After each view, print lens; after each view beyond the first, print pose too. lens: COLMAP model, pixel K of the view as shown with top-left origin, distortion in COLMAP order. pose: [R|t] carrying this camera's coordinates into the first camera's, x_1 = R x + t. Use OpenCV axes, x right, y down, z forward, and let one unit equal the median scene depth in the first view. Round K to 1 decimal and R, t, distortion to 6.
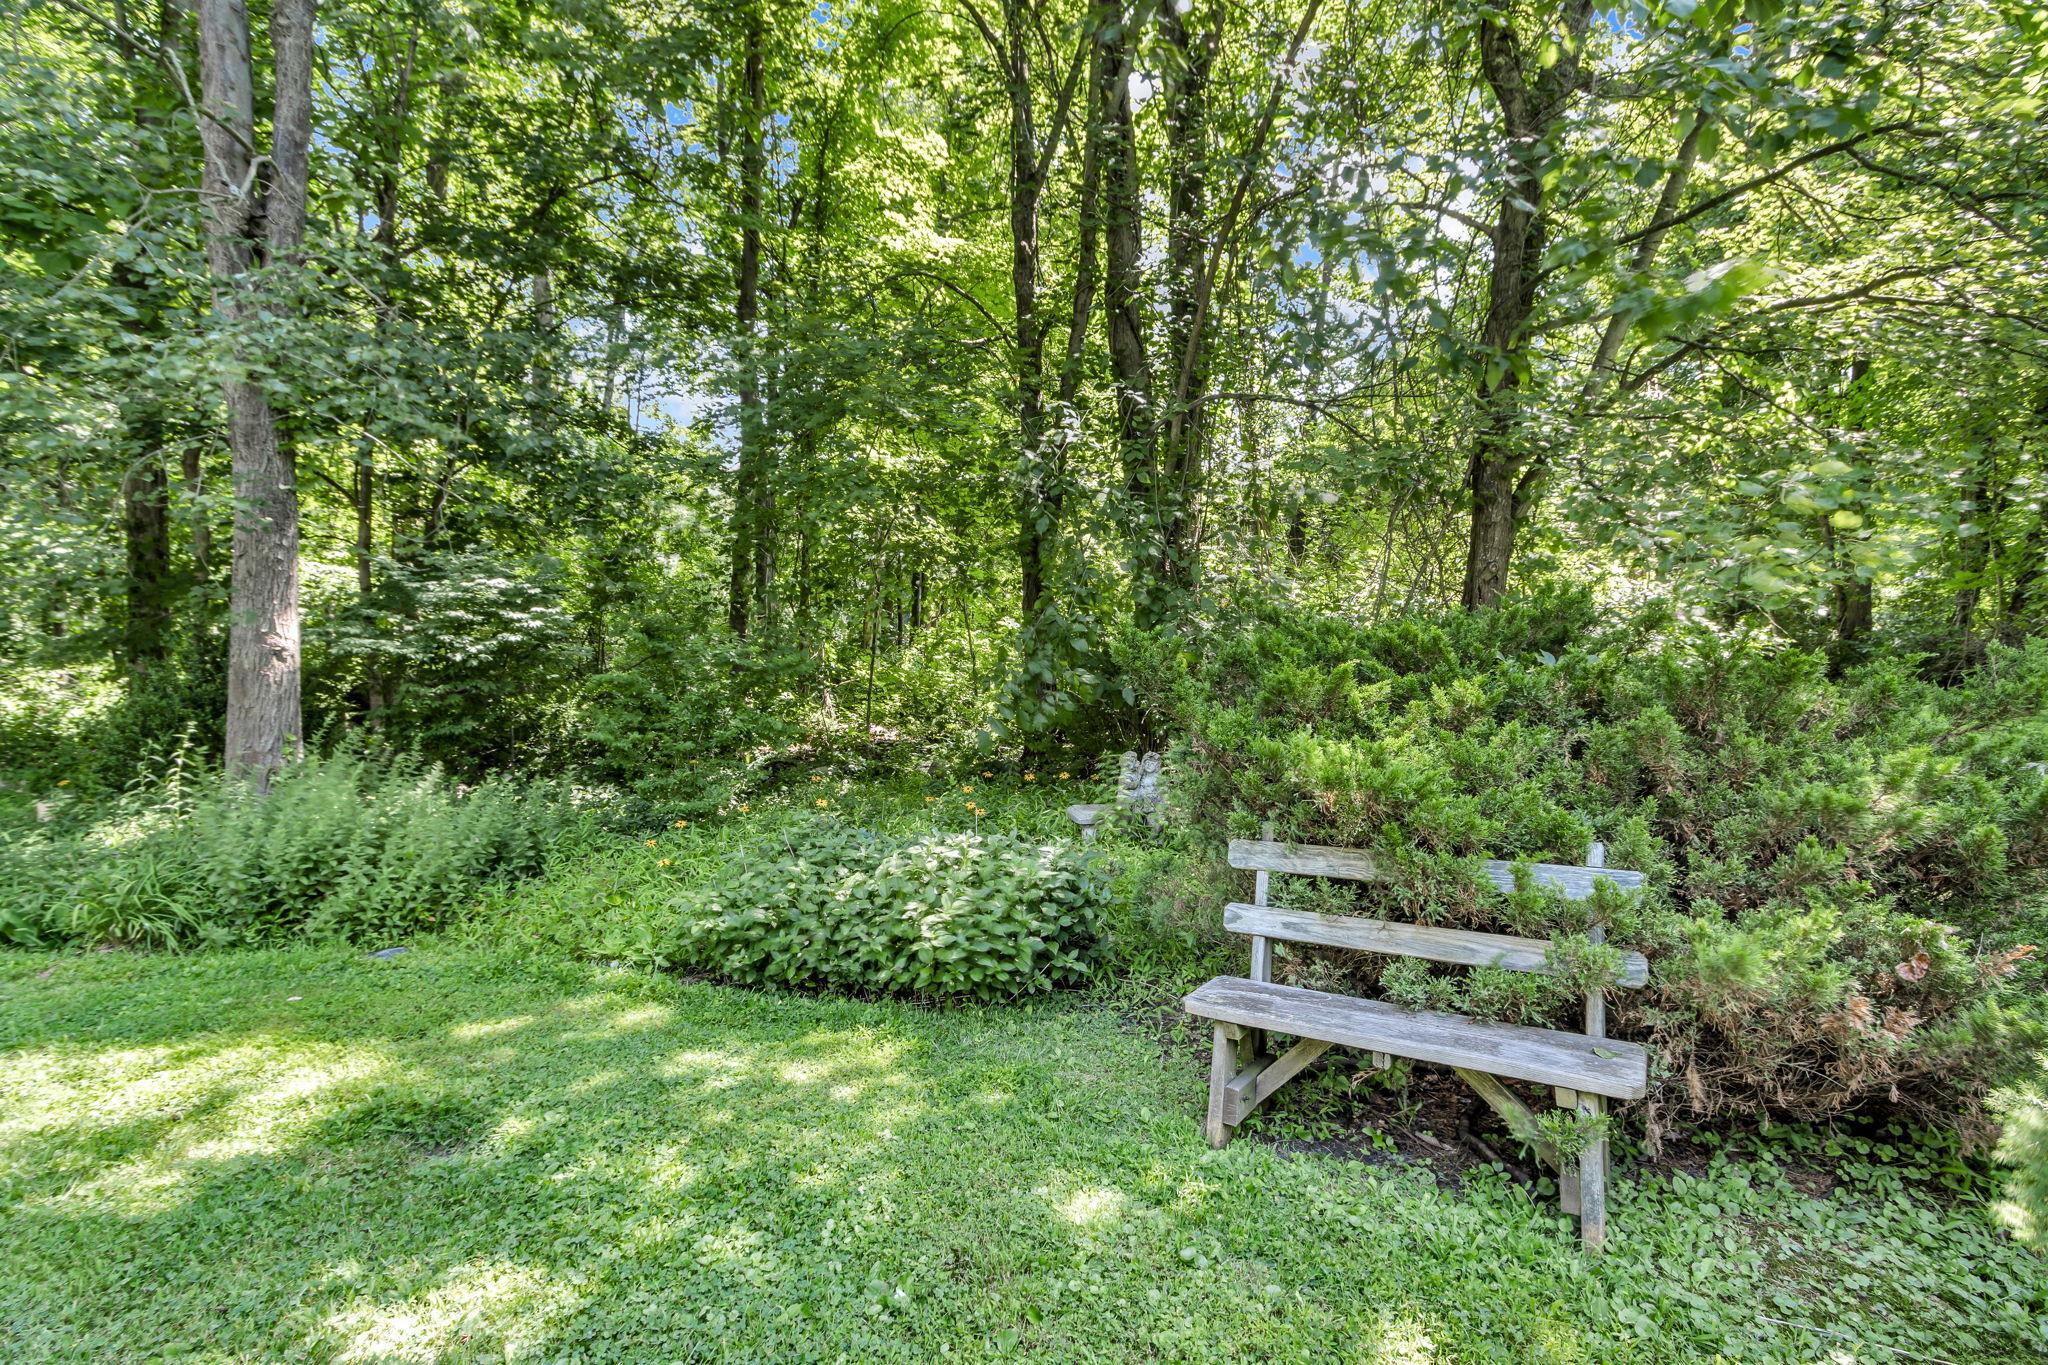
lens RADIAL K [[958.2, 0, 1024.0], [0, 958.2, 682.5], [0, 0, 1]] dist [-0.001342, 0.000239]
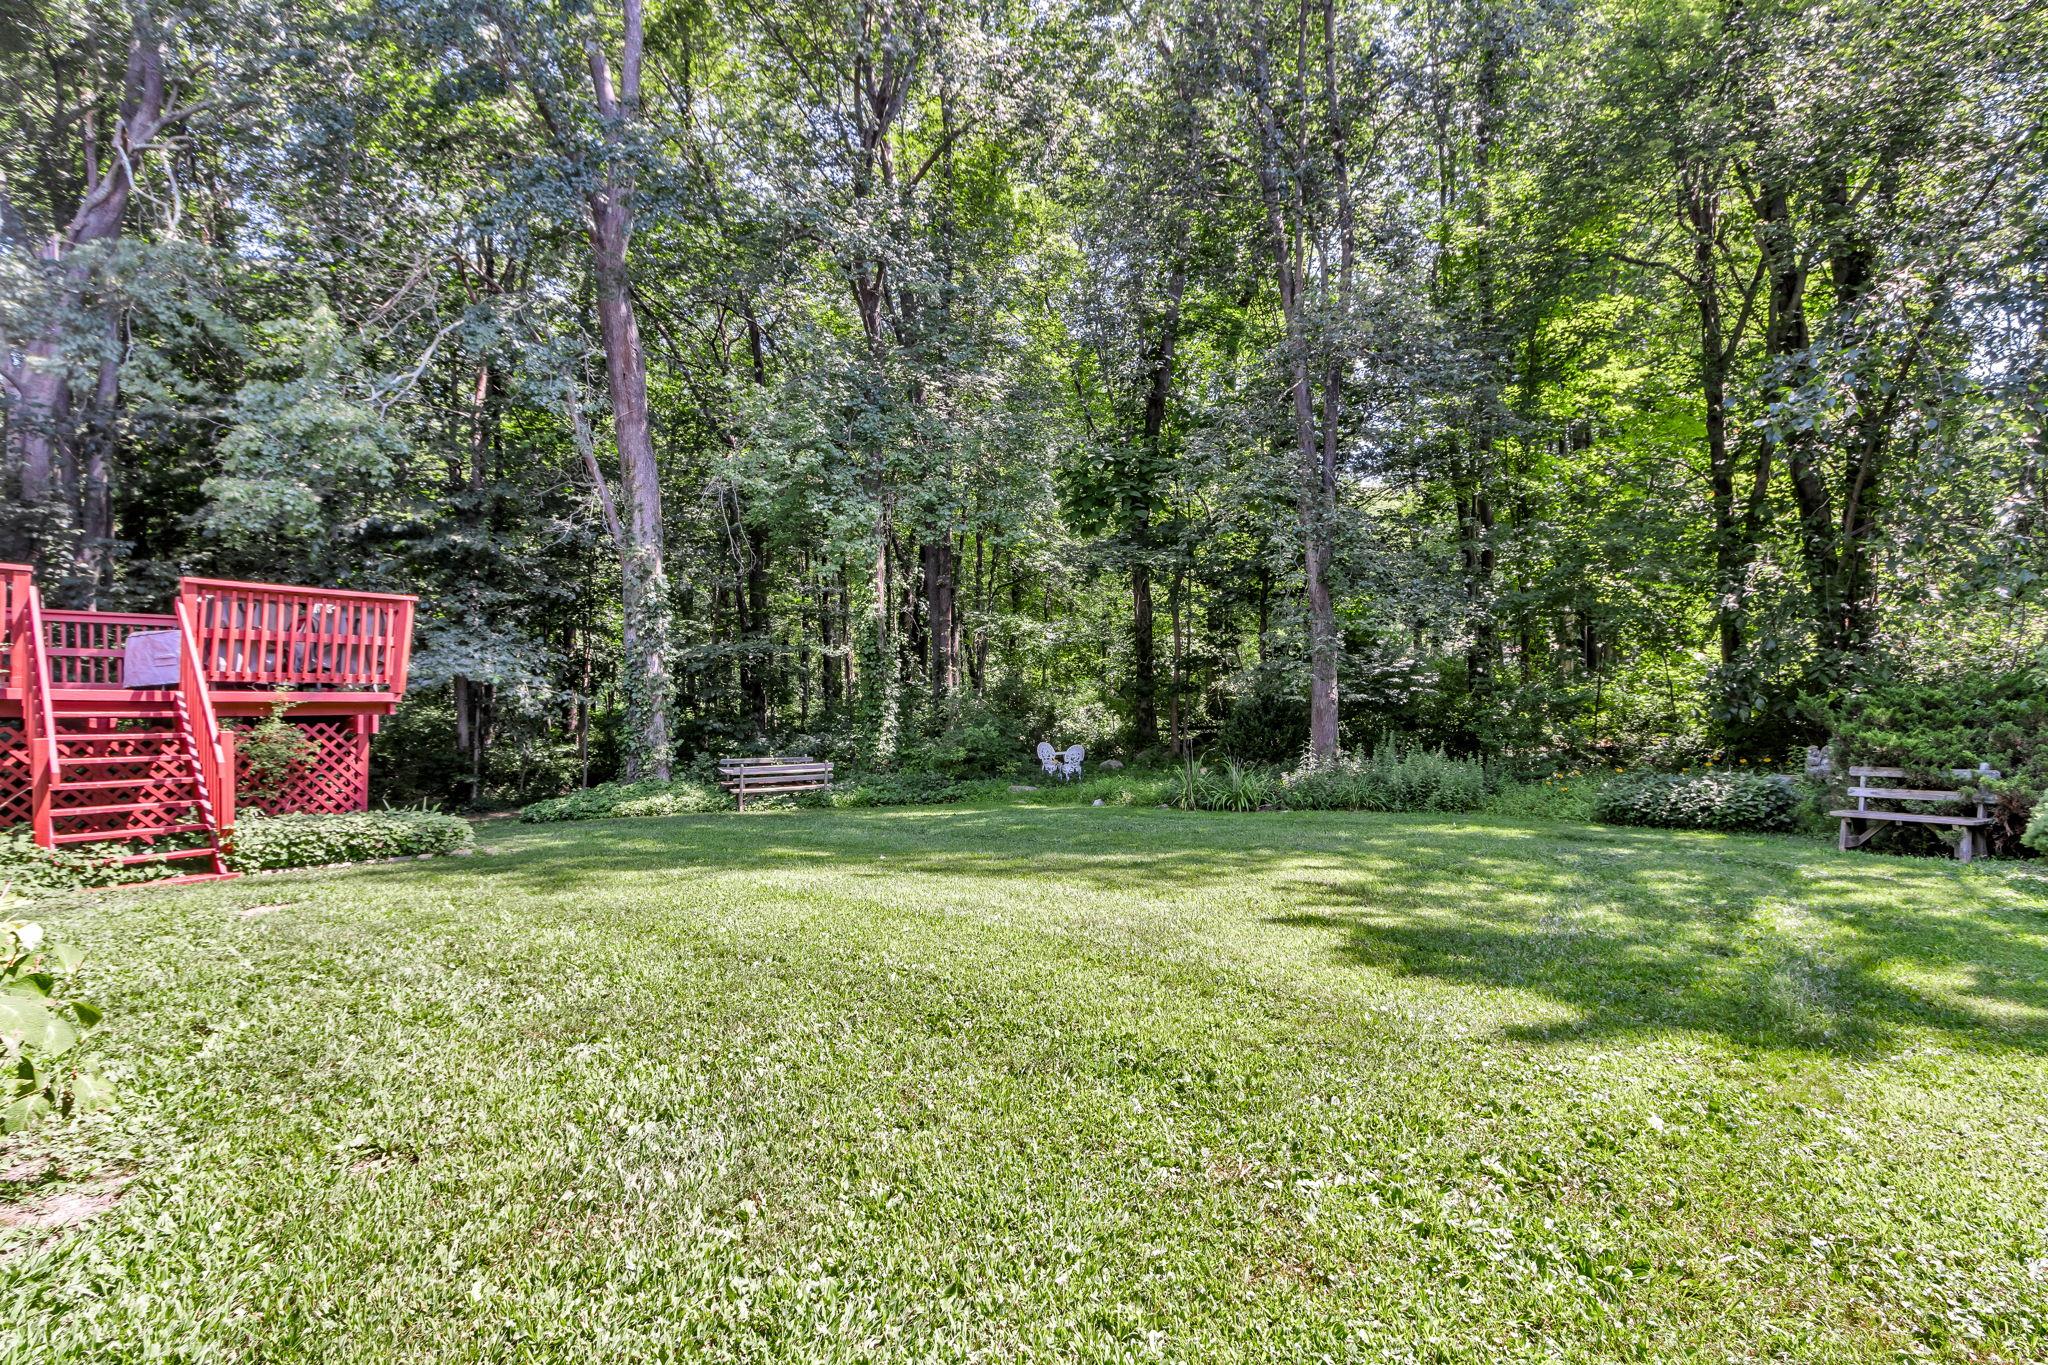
lens RADIAL K [[958.2, 0, 1024.0], [0, 958.2, 682.5], [0, 0, 1]] dist [-0.001342, 0.000239]
pose [[0.835527, -0.005888, -0.549418, -0.332246], [-0.002369, 0.999895, -0.014320, -0.063964], [0.549444, 0.013266, 0.835425, -3.206858]]
